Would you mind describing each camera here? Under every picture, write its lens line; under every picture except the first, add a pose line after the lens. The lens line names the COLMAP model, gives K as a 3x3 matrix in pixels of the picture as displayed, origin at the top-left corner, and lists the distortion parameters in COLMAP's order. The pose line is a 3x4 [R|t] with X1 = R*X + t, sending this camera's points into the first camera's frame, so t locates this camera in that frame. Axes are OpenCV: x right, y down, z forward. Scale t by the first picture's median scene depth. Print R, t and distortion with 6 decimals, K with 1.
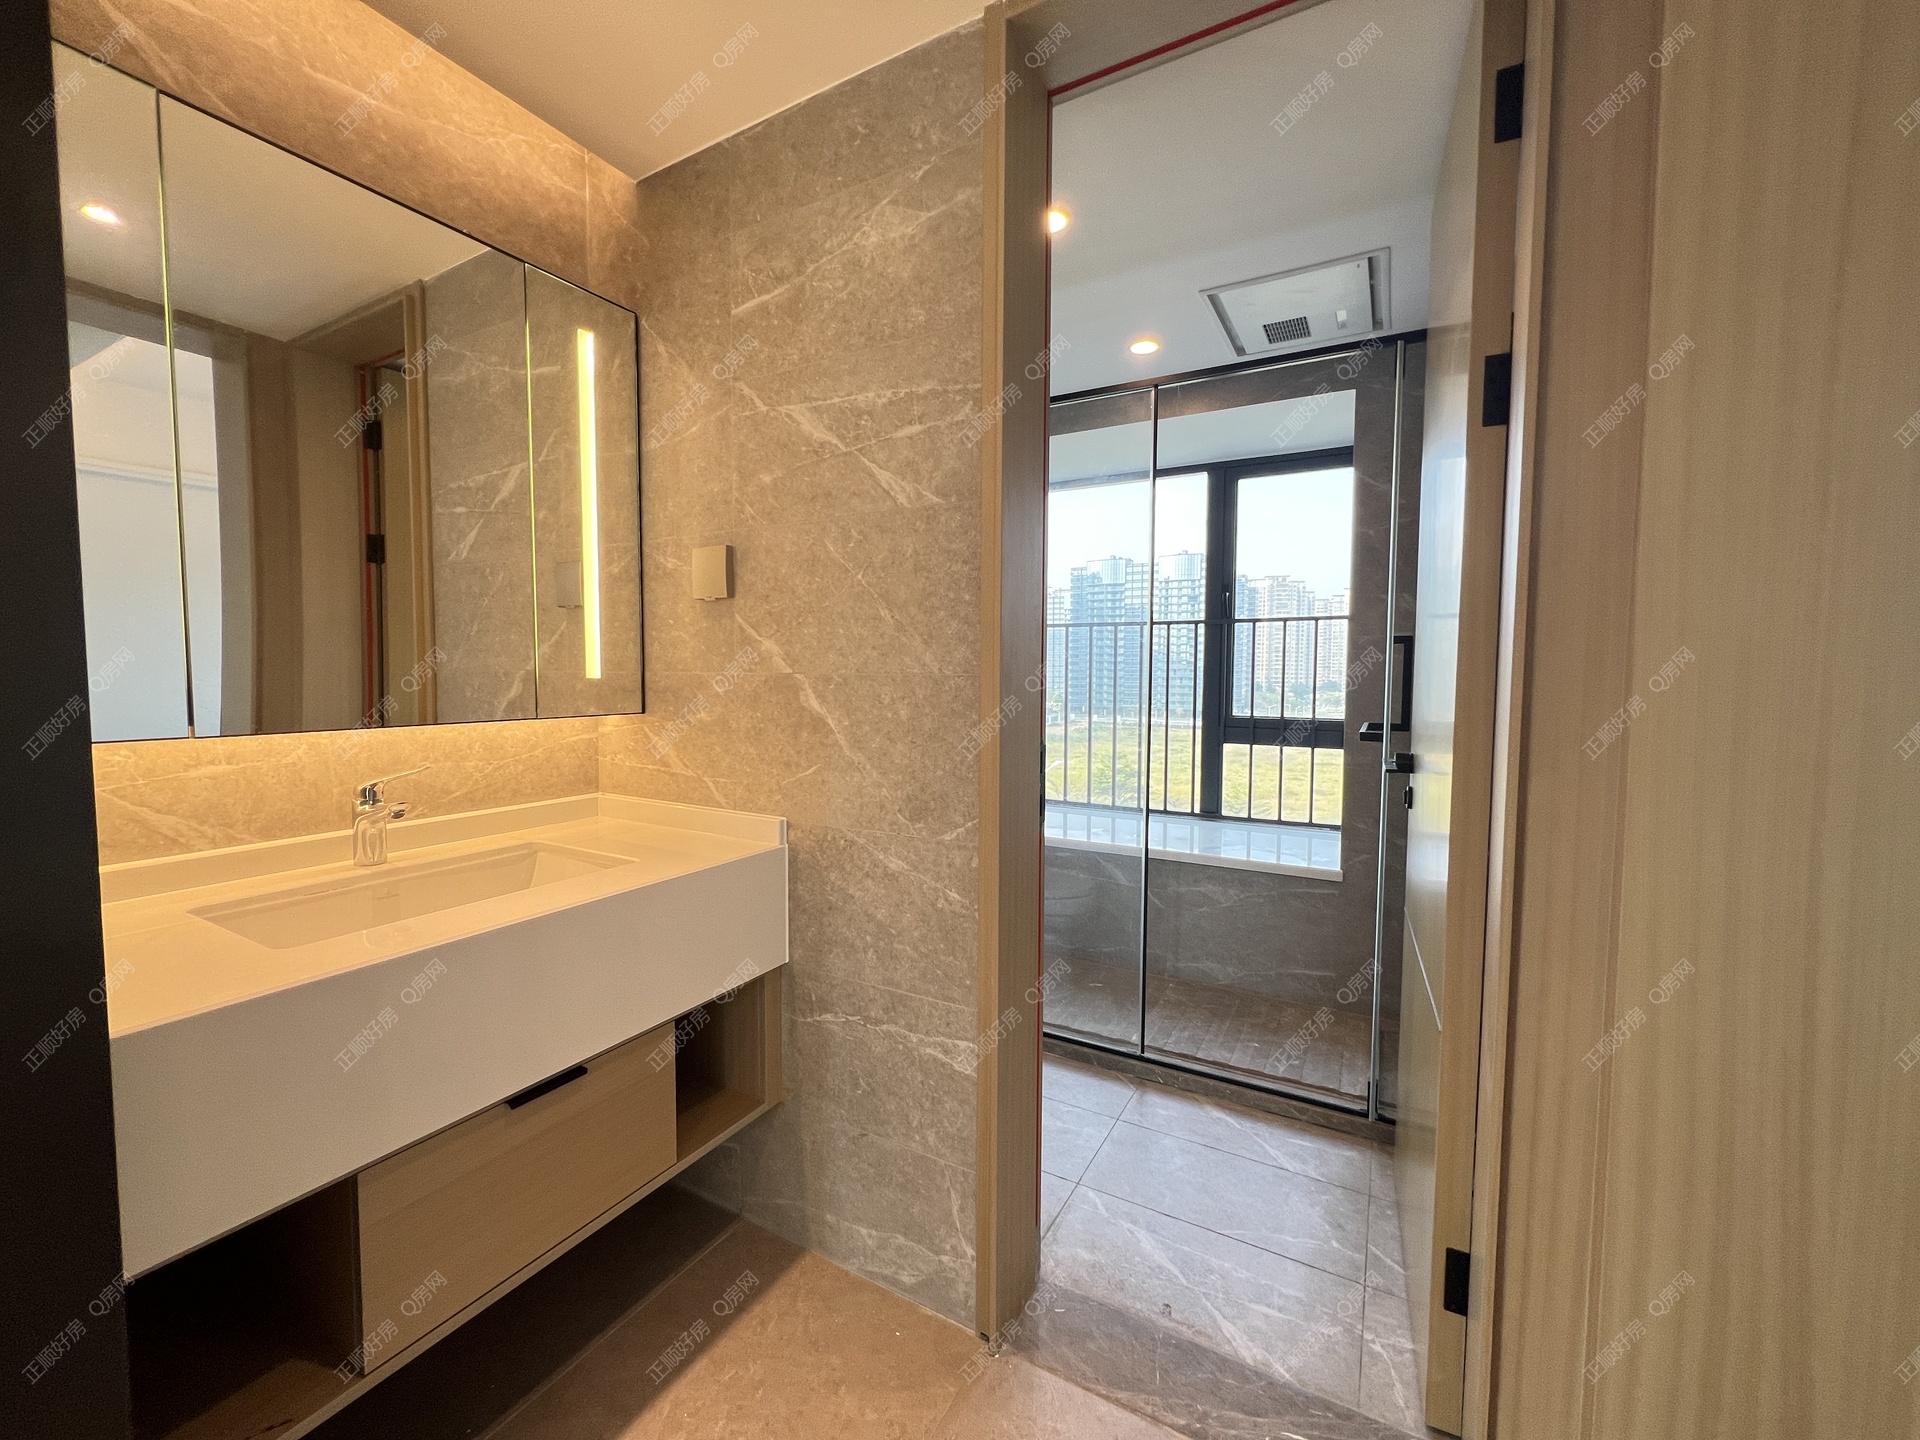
lens RADIAL K [[767.2, 0, 959.6], [0, 767.2, 714.9], [0, 0, 1]] dist [-0.002506, -0.000103]
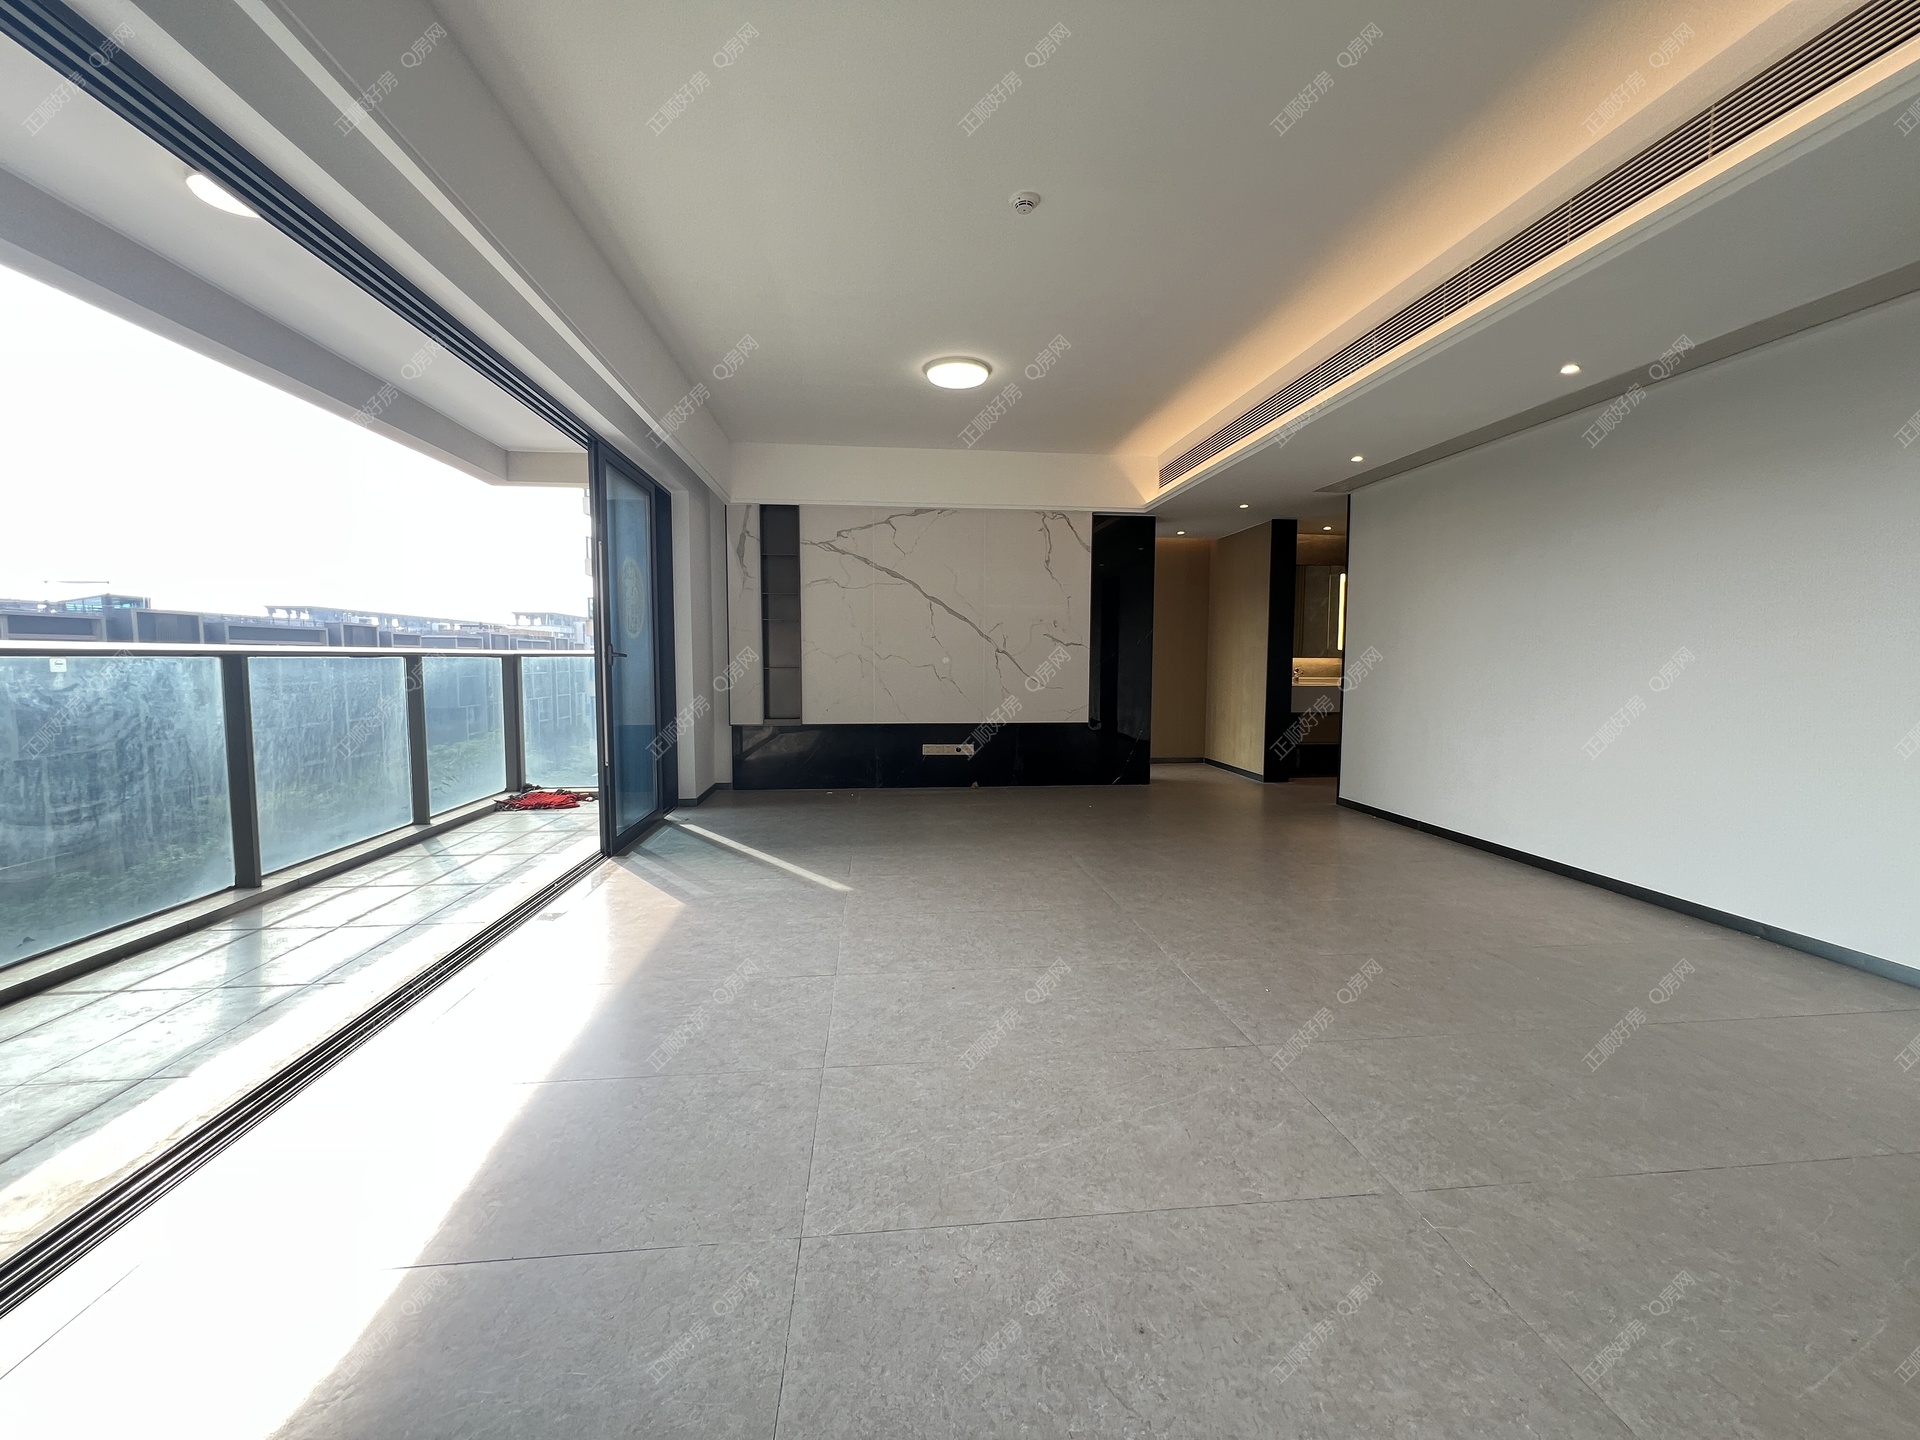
lens RADIAL K [[767.0, 0, 960.0], [0, 767.0, 720.0], [0, 0, 1]] dist [0.000211, 0.000649]
pose [[0.583101, 0.063331, -0.809928, 1.942443], [-0.045070, 0.997943, 0.045585, 0.266024], [0.811149, 0.009923, 0.584756, -3.524315]]
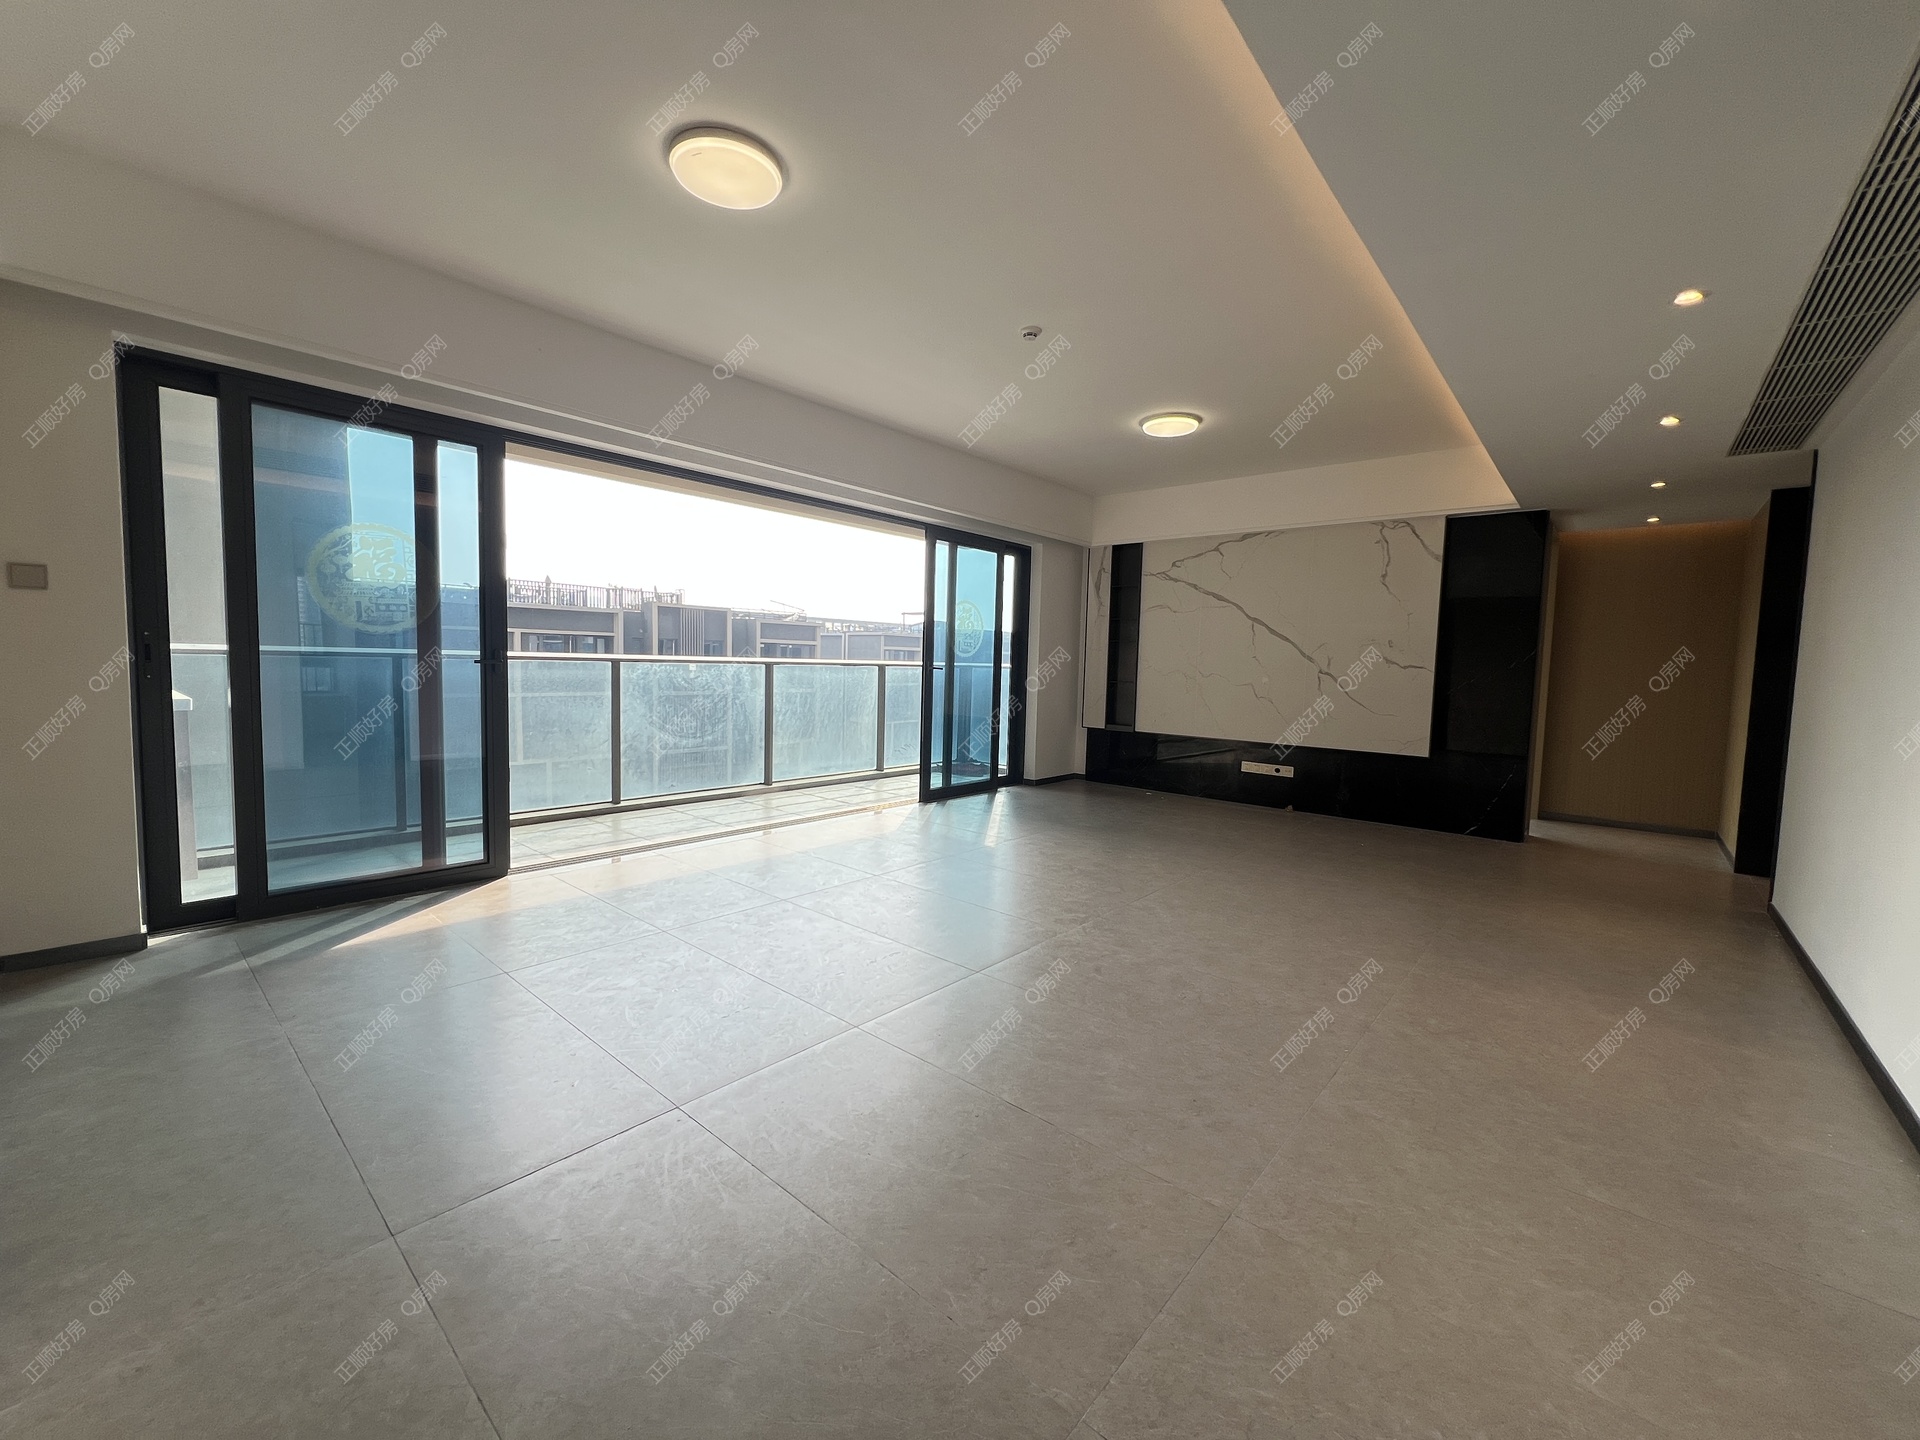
lens RADIAL K [[767.2, 0, 959.6], [0, 767.2, 714.9], [0, 0, 1]] dist [-0.002506, -0.000103]
pose [[-0.196369, 0.058905, -0.978759, 2.886615], [-0.080810, 0.993826, 0.076025, 0.150677], [0.977194, 0.094023, -0.190396, -2.089212]]
